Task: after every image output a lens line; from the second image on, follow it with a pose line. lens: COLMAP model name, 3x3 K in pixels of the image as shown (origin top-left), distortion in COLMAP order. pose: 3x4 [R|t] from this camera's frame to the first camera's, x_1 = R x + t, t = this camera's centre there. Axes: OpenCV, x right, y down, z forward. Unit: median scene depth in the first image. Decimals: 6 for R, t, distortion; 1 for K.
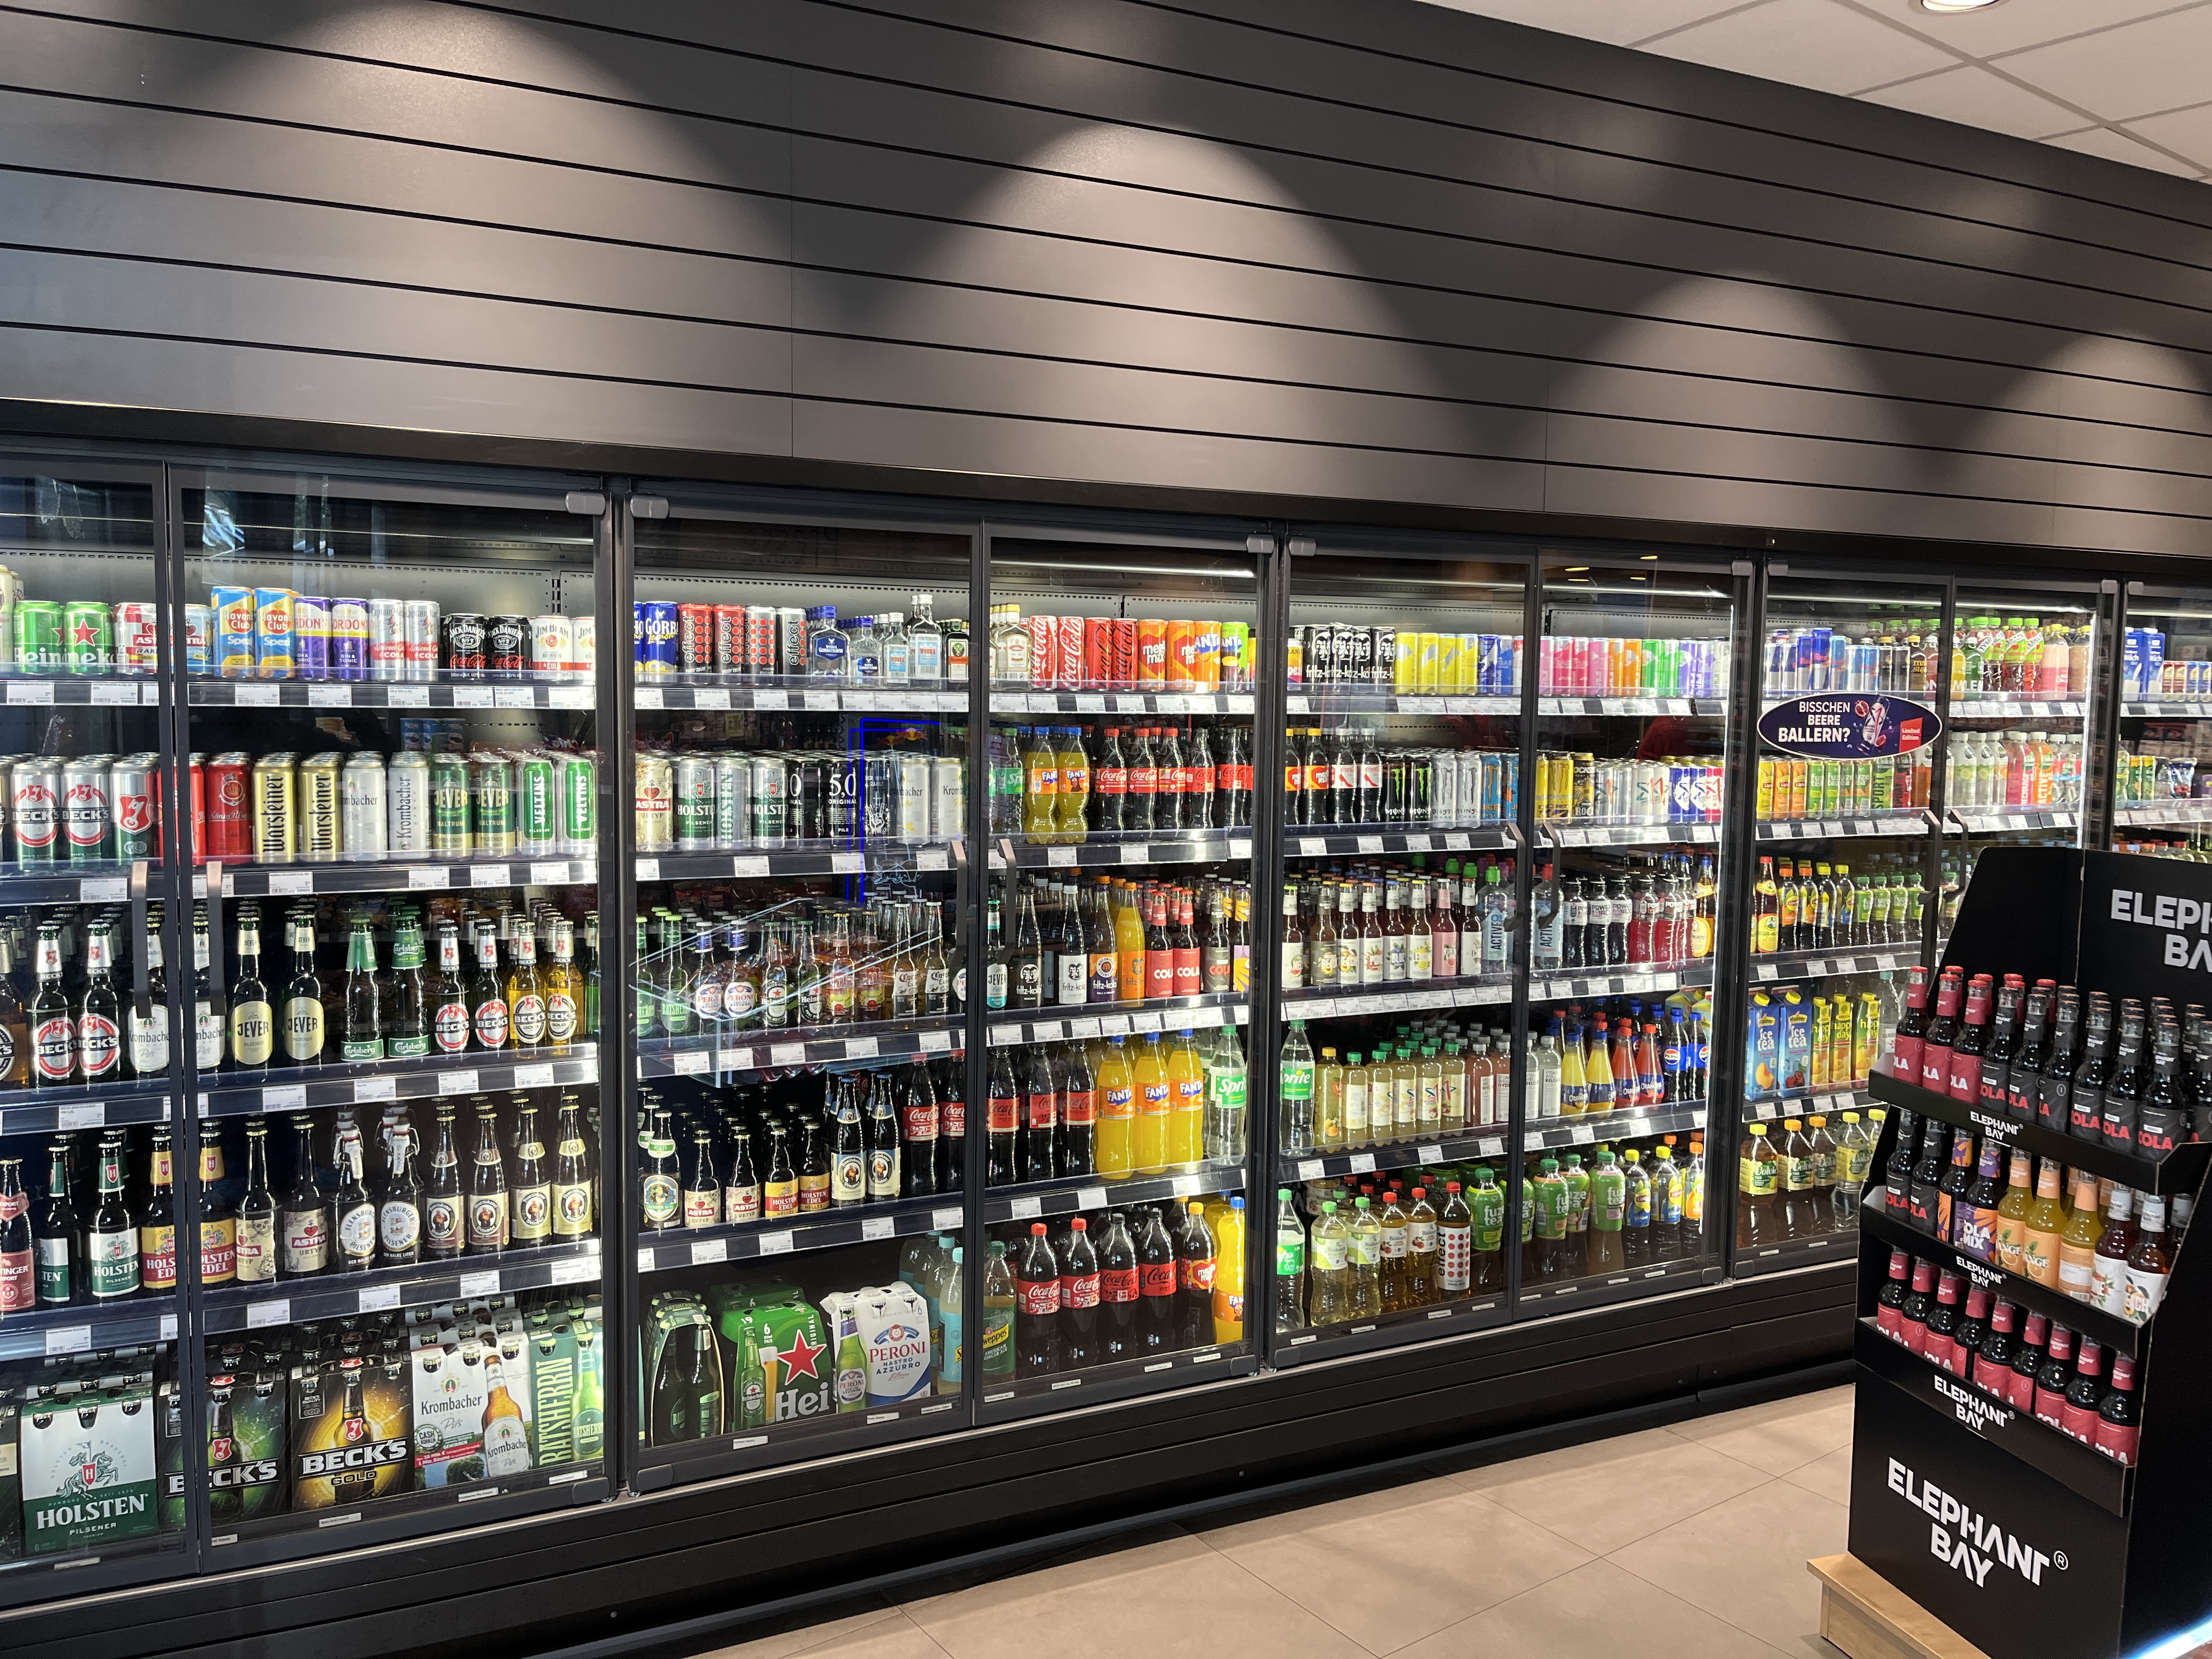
lens RADIAL K [[1723.0, 0, 1106.0], [0, 1723.0, 829.5], [0, 0, 1]] dist [0.009843, -0.031143]
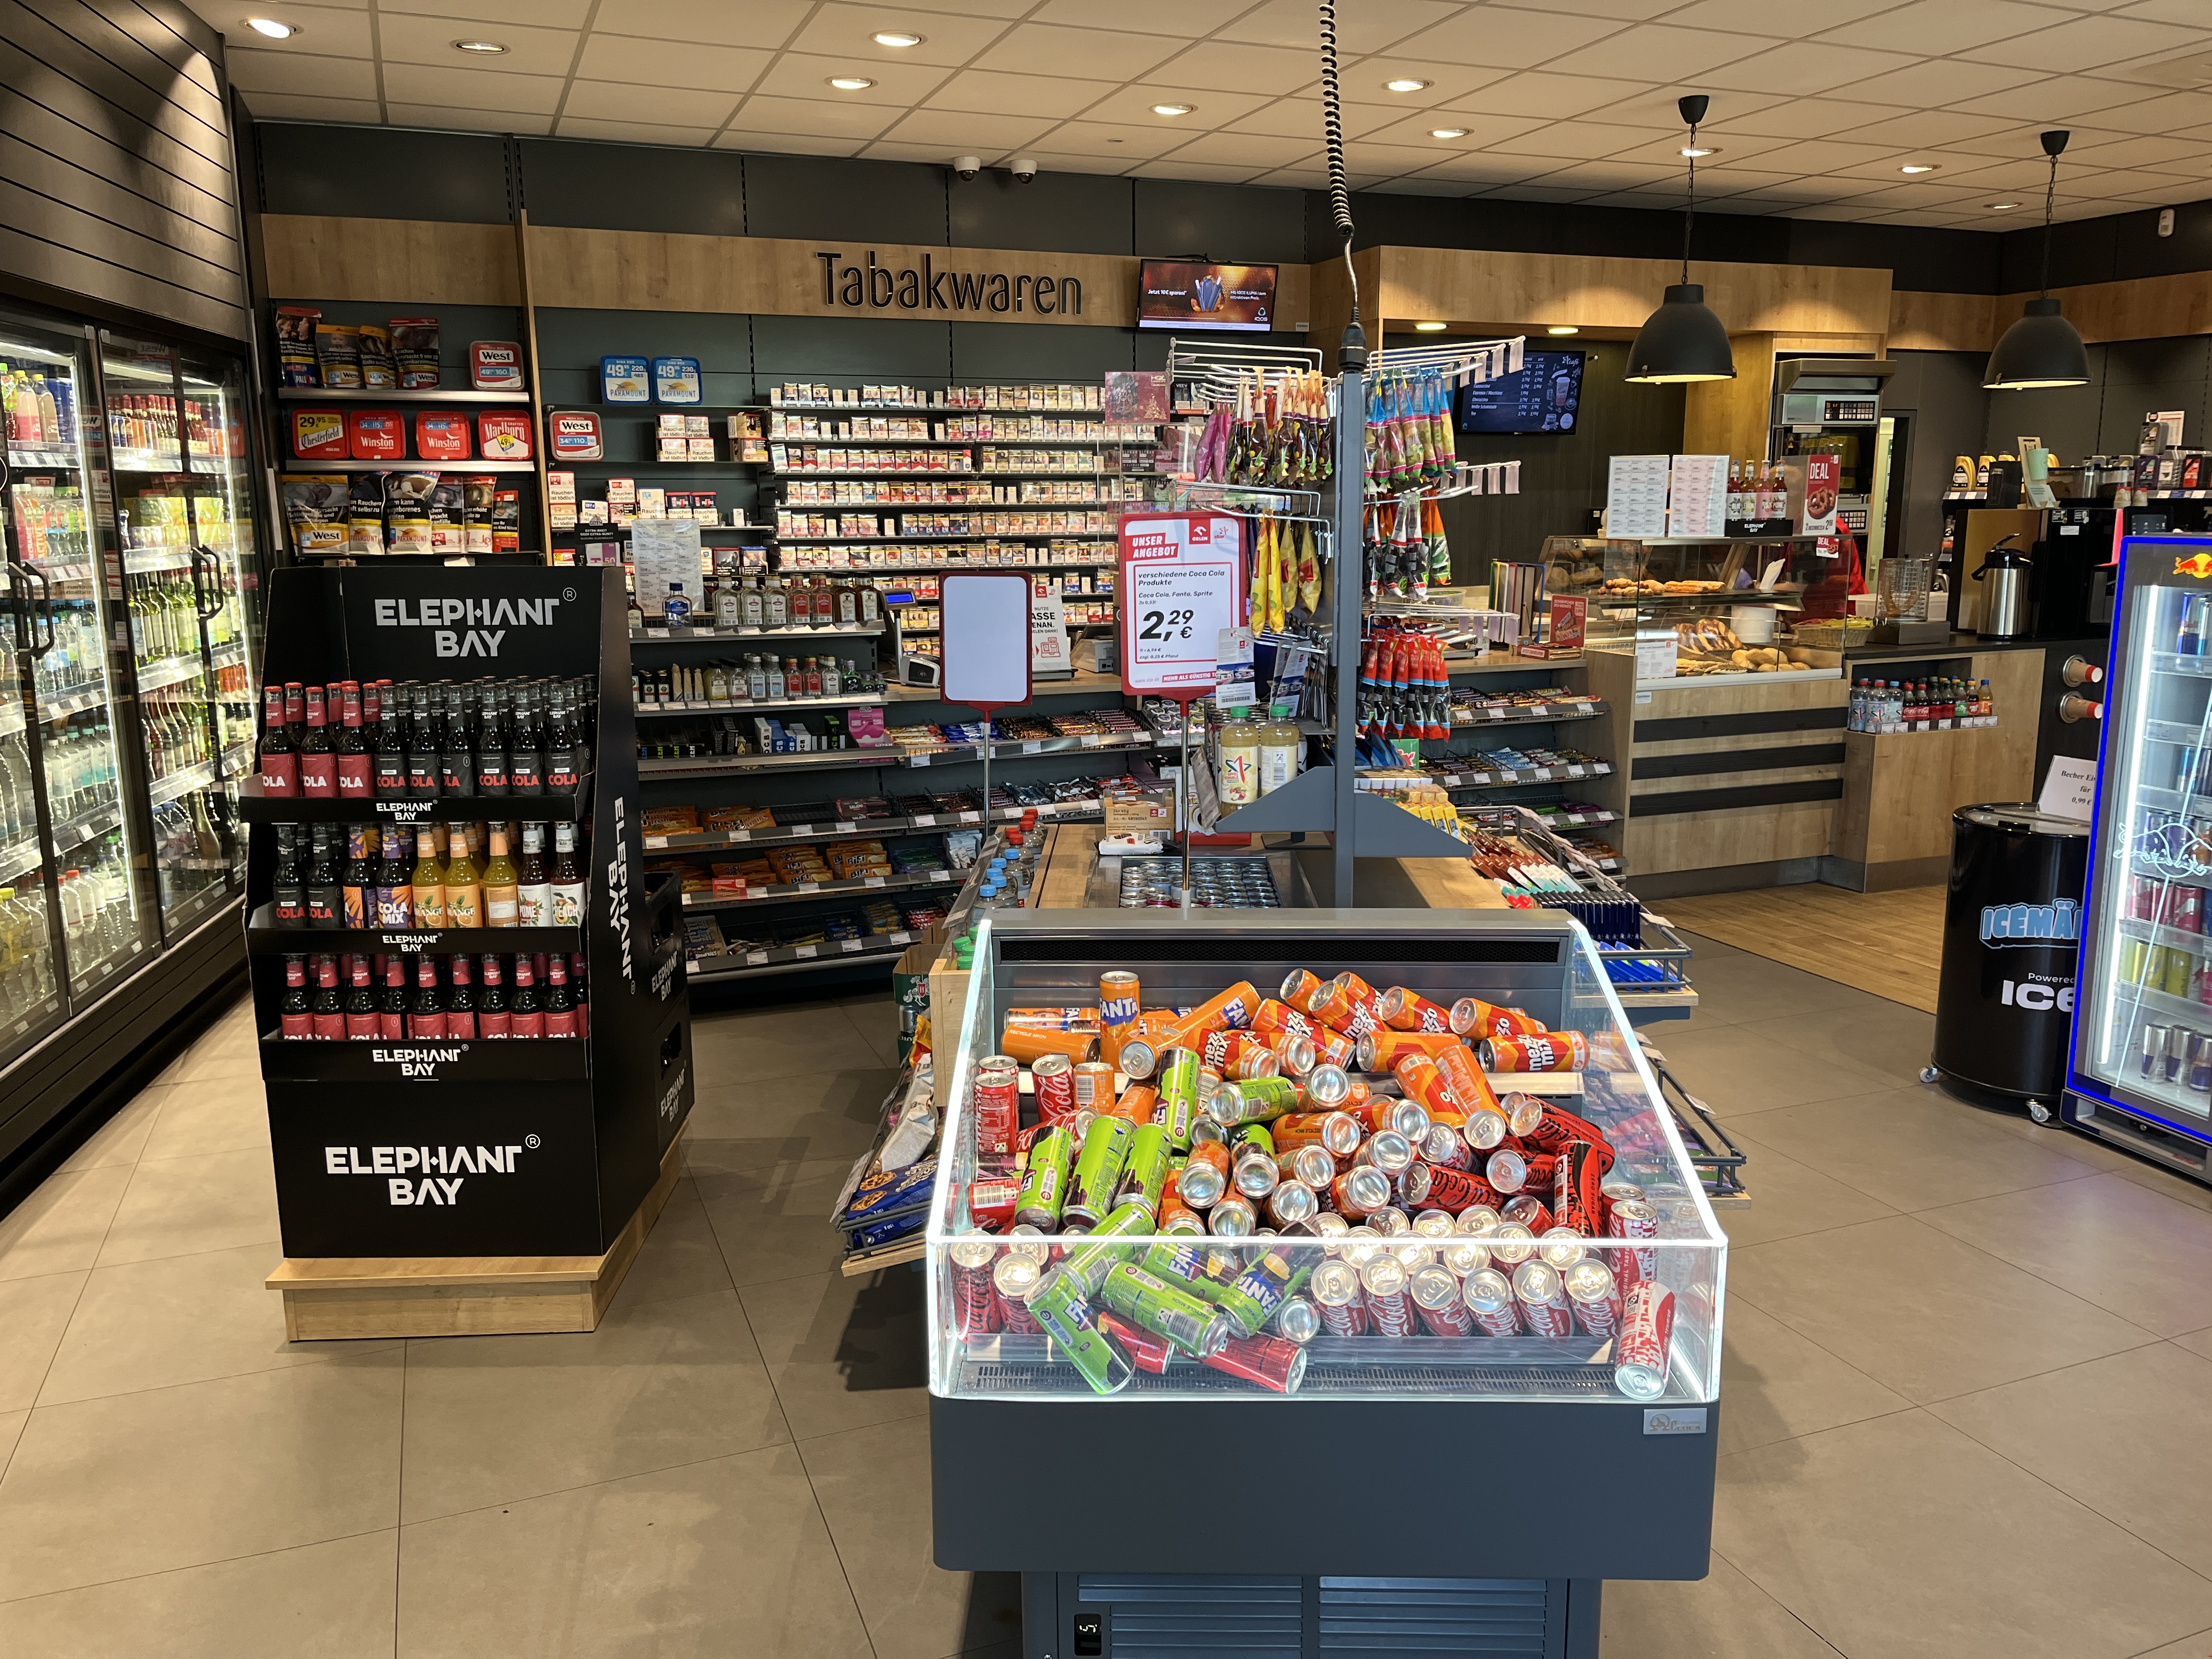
lens RADIAL K [[1680.6, 0, 1103.9], [0, 1680.6, 829.1], [0, 0, 1]] dist [0.038734, -0.035283]
pose [[0.251749, -0.200494, 0.946797, -0.396762], [0.091379, 0.978859, 0.182987, 0.023606], [-0.963469, 0.040450, 0.264748, 0.258075]]
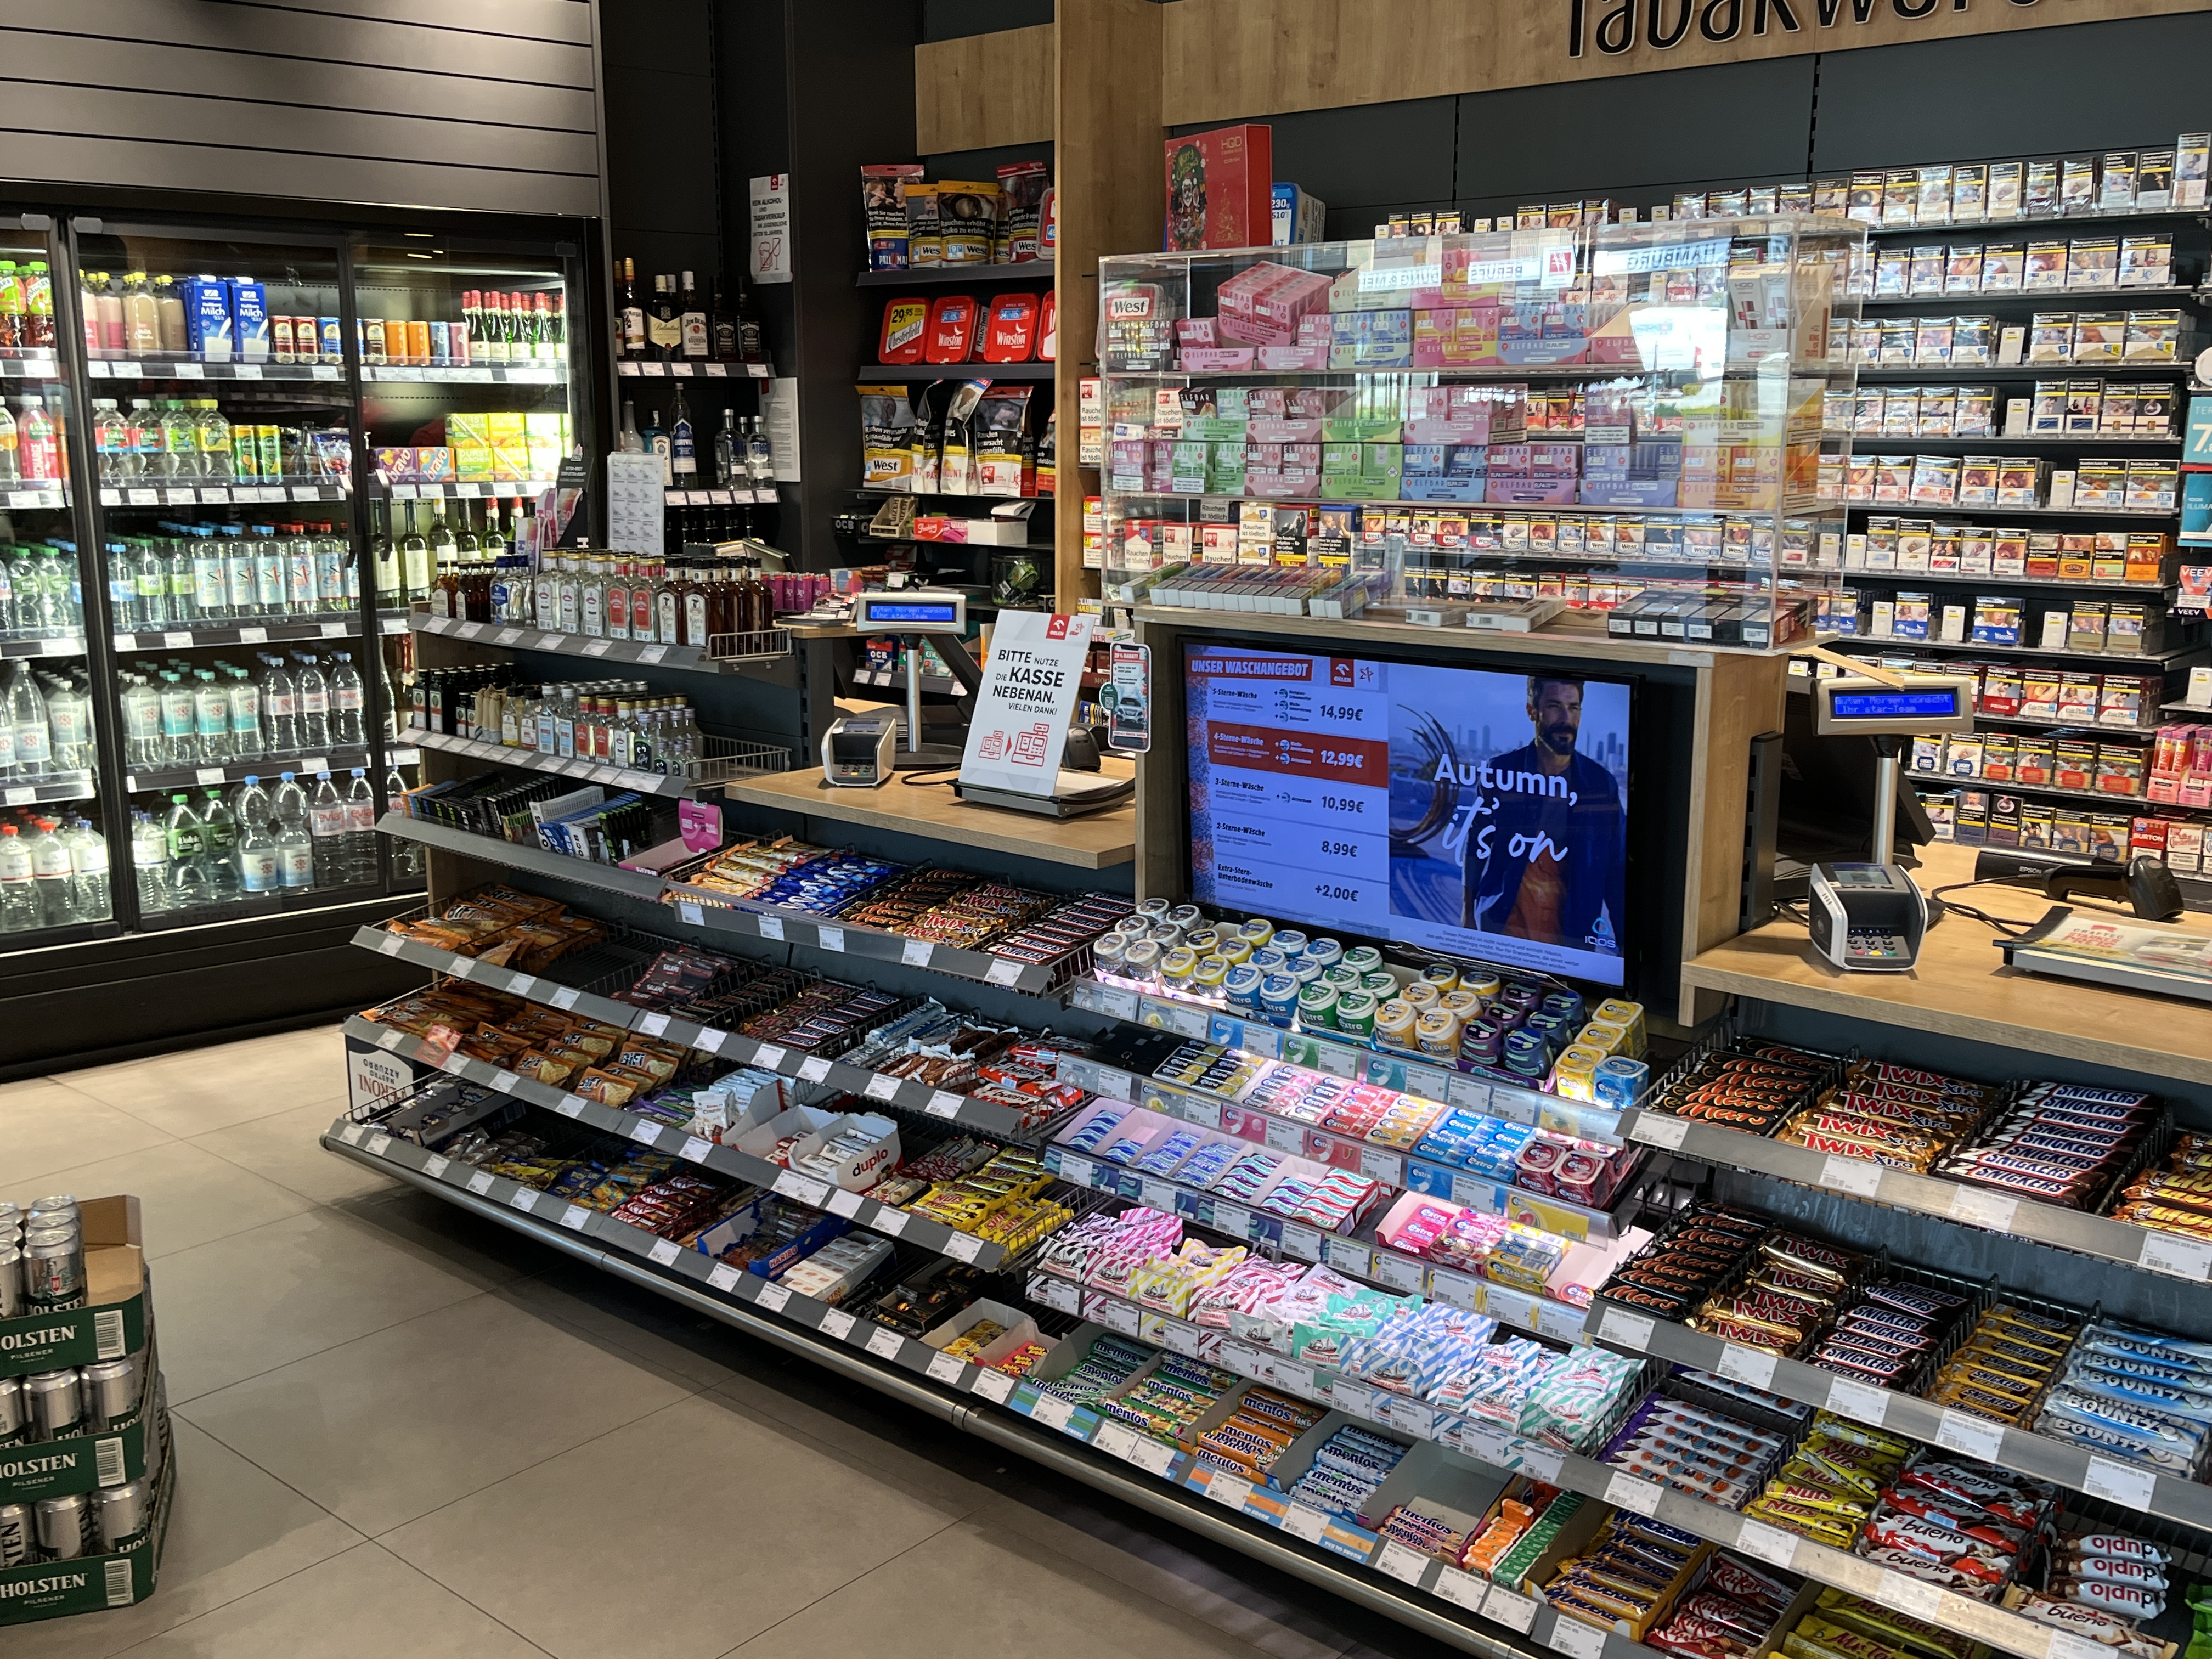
lens RADIAL K [[2062.7, 0, 1104.6], [0, 2062.7, 833.1], [0, 0, 1]] dist [0.046450, -0.051881]
pose [[0.972394, -0.056397, 0.226427, 1.265432], [0.029030, 0.992053, 0.122428, 0.079264], [-0.231532, -0.112475, 0.966303, -0.286069]]
